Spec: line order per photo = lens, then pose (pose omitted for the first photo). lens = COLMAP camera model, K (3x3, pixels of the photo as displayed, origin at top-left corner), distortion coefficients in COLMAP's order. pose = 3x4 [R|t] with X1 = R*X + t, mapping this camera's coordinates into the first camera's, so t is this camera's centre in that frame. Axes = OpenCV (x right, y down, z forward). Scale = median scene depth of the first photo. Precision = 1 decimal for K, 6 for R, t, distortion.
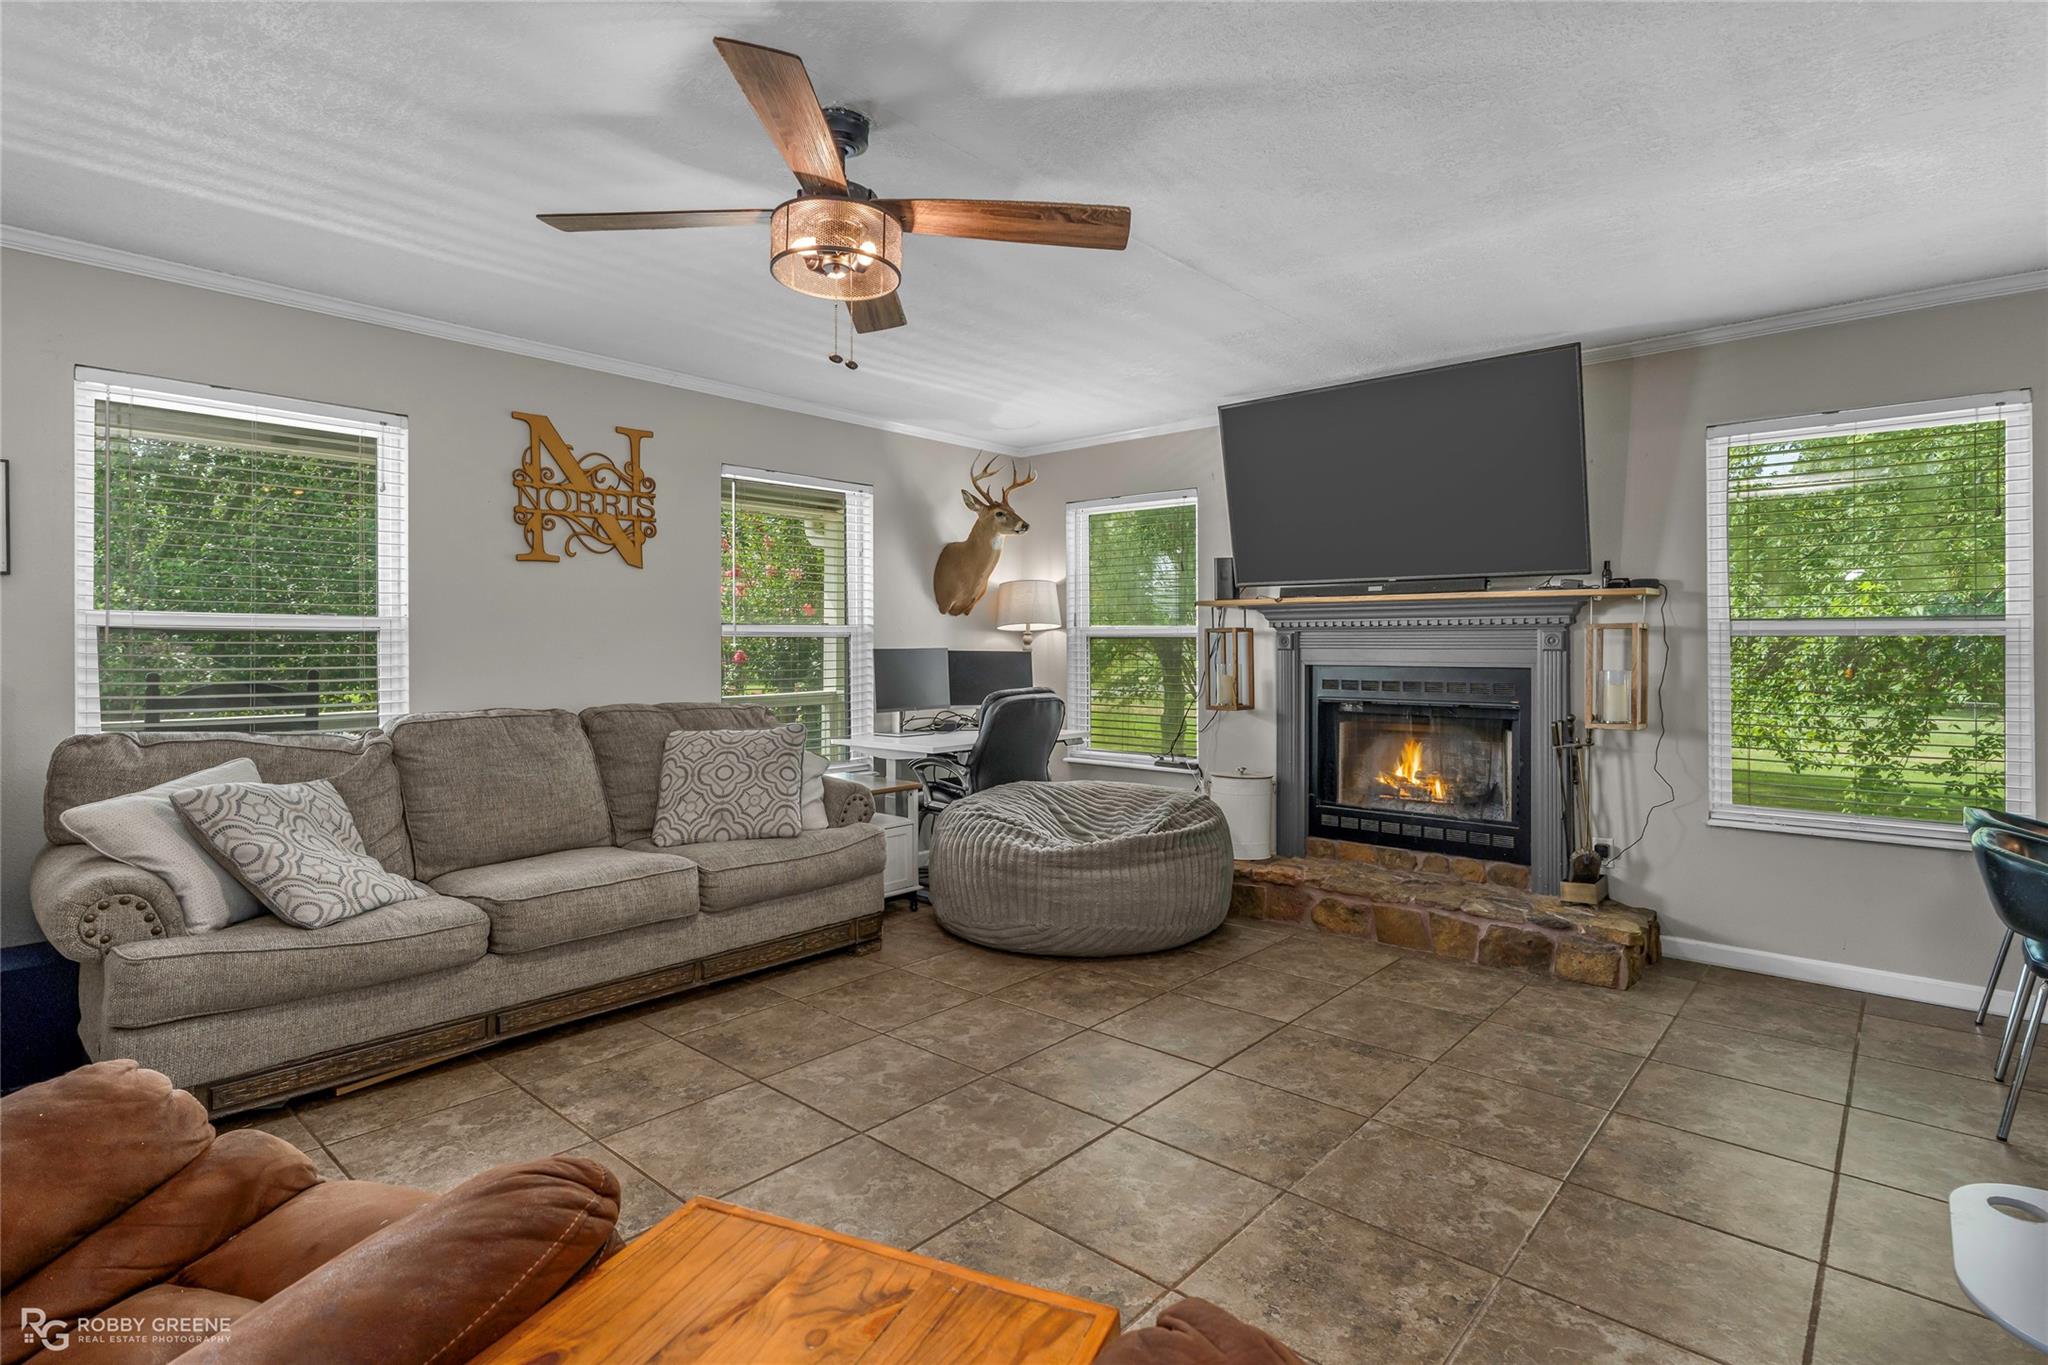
lens RADIAL K [[1011.3, 0, 1026.8], [0, 1011.3, 654.2], [0, 0, 1]] dist [-0.009003, -0.000445]
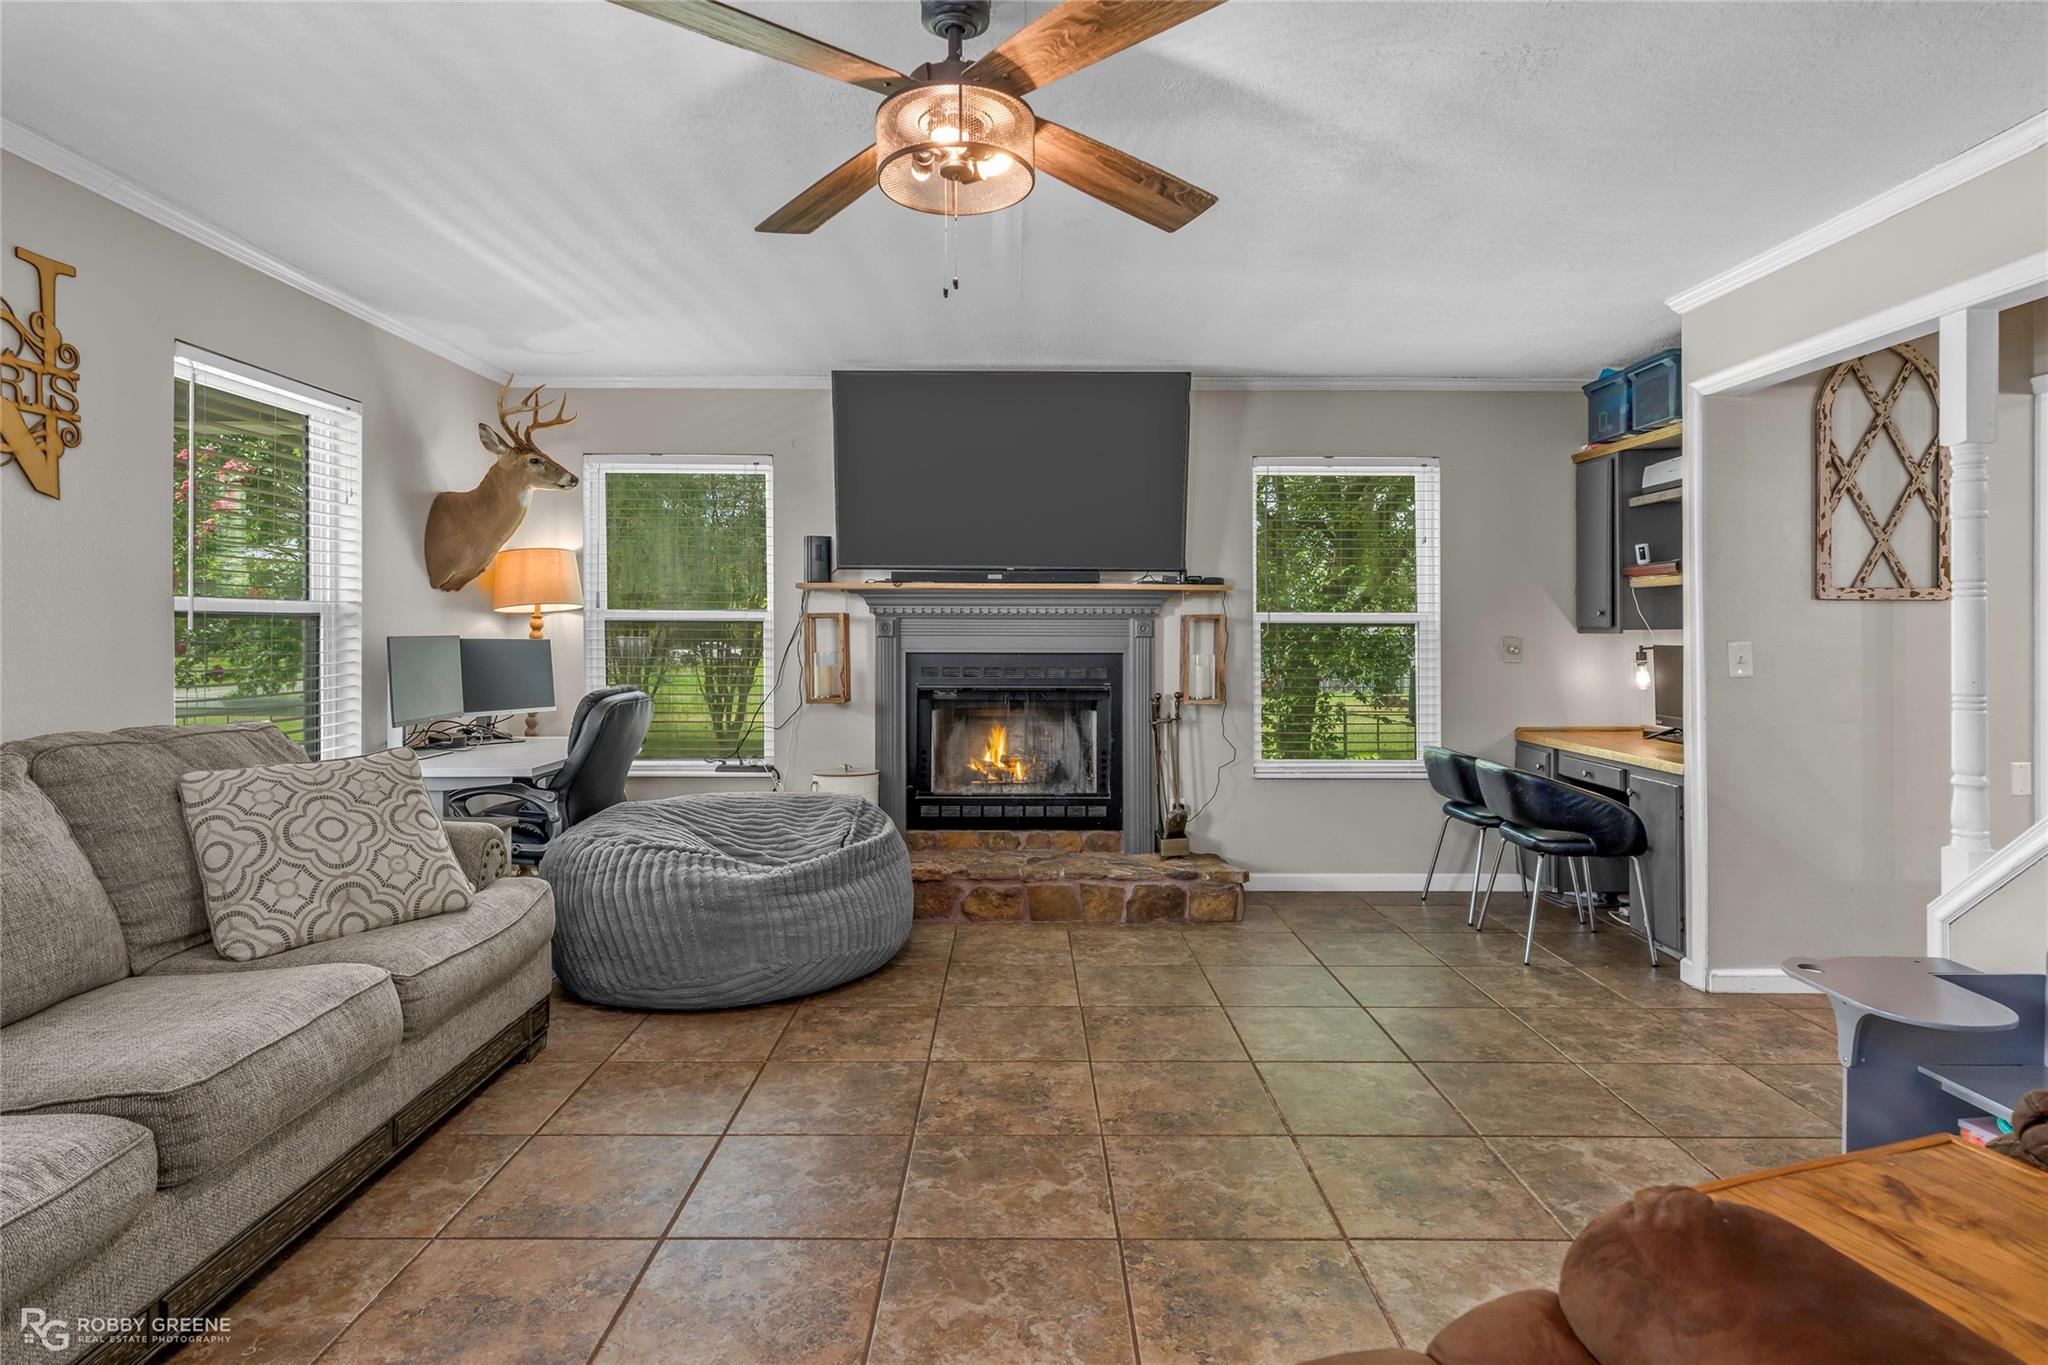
lens RADIAL K [[1106.6, 0, 1025.2], [0, 1106.6, 637.3], [0, 0, 1]] dist [-0.005129, 0.000434]
pose [[0.744779, -0.001934, 0.667308, -0.421524], [0.003940, 0.999991, -0.001499, -0.002546], [-0.667299, 0.003746, 0.744780, 0.168883]]
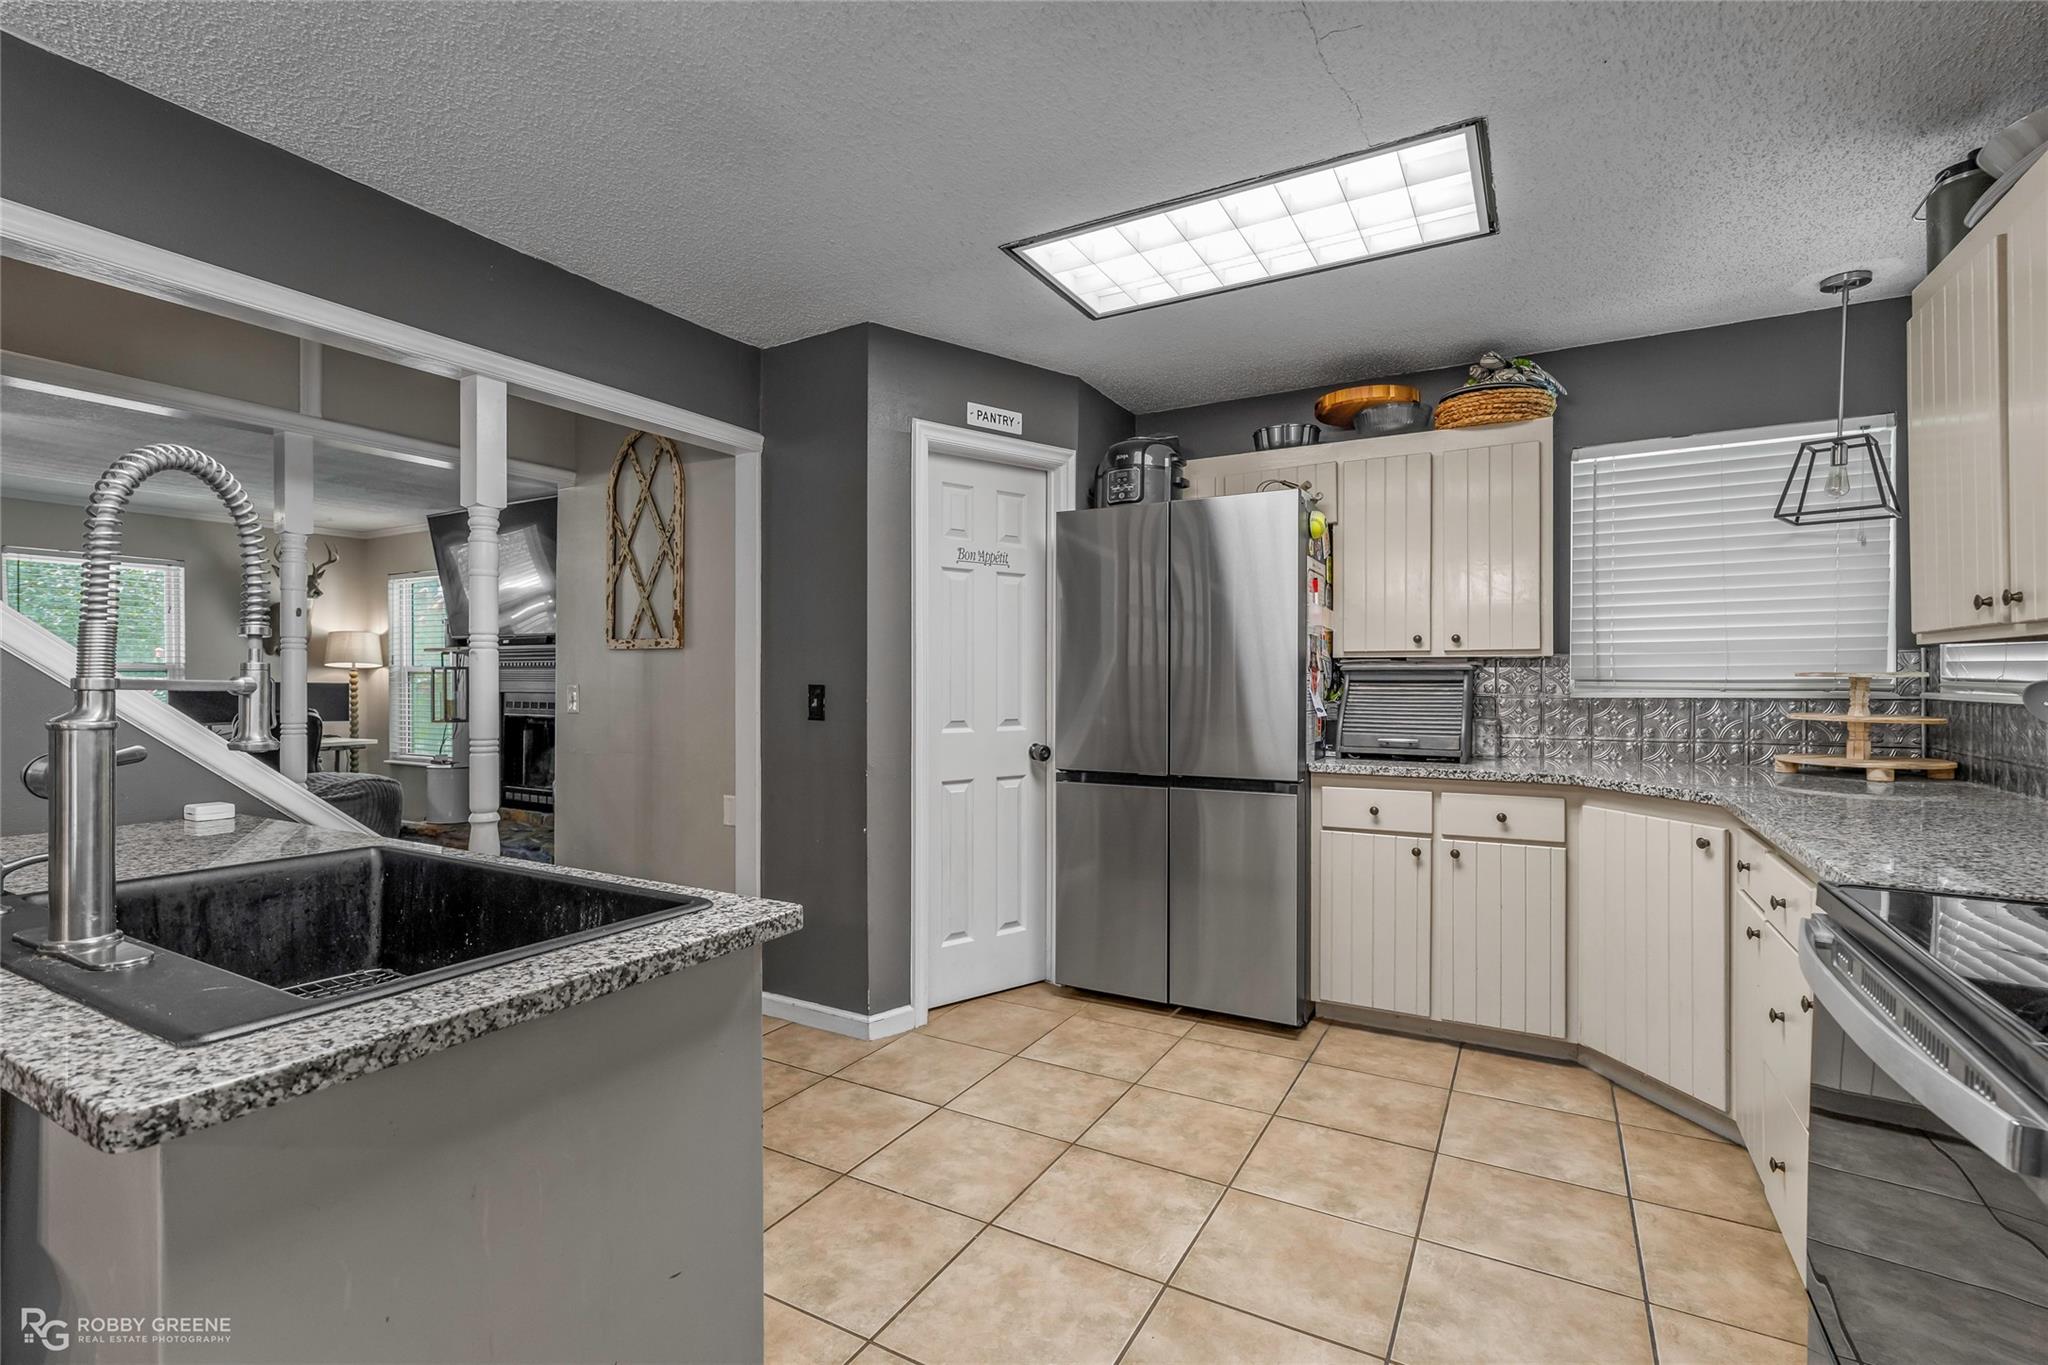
lens RADIAL K [[918.5, 0, 1024.0], [0, 918.5, 682.5], [0, 0, 1]] dist [-0.004245, 0.000089]
pose [[0.978260, 0.002051, 0.207370, 0.926335], [-0.000558, 0.999974, -0.007258, 0.007539], [-0.207380, 0.006984, 0.978236, -0.589352]]
